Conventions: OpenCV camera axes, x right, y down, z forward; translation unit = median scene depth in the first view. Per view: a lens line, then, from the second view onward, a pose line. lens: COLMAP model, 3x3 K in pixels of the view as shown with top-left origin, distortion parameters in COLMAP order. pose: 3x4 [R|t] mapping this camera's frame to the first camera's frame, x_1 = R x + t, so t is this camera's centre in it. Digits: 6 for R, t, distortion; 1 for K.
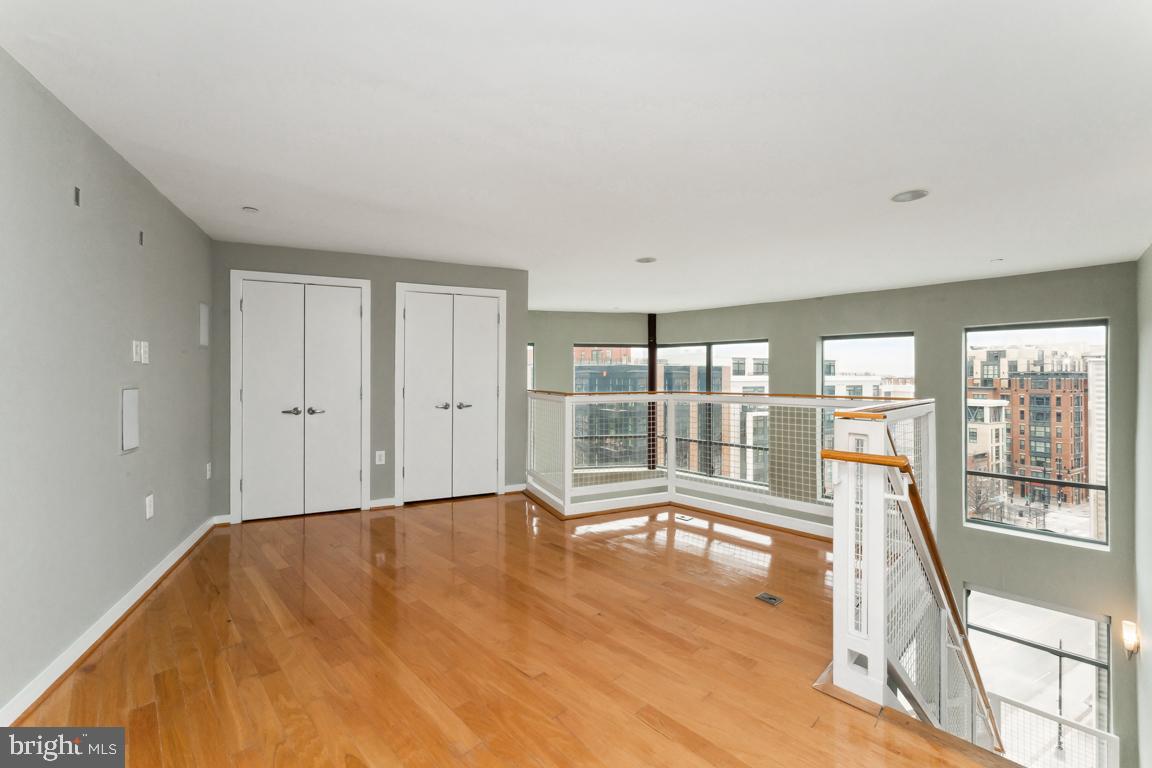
lens RADIAL K [[467.1, 0, 570.5], [0, 467.1, 369.8], [0, 0, 1]] dist [0.000408, -0.000129]
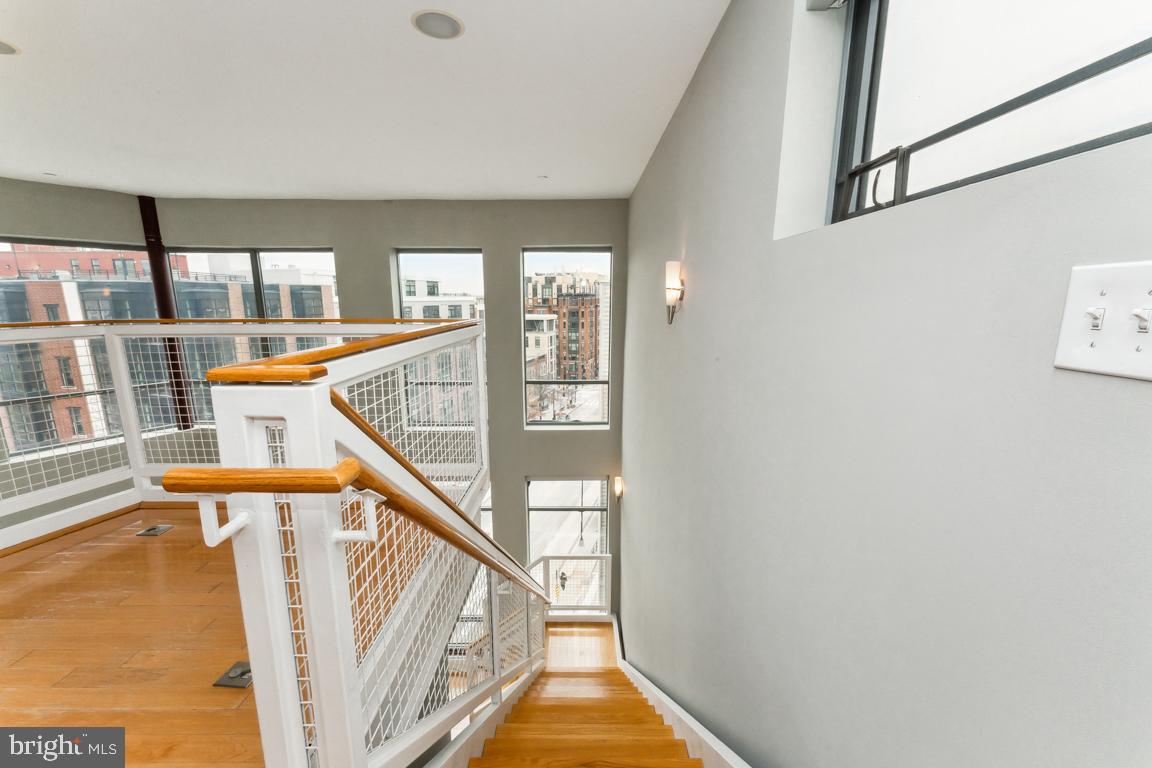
lens RADIAL K [[466.8, 0, 583.0], [0, 466.8, 376.8], [0, 0, 1]] dist [0.001091, 0.000107]
pose [[0.691399, -0.123935, 0.711763, 0.102420], [-0.007717, 0.983854, 0.178809, 0.004136], [-0.722432, -0.129121, 0.679279, 0.099750]]
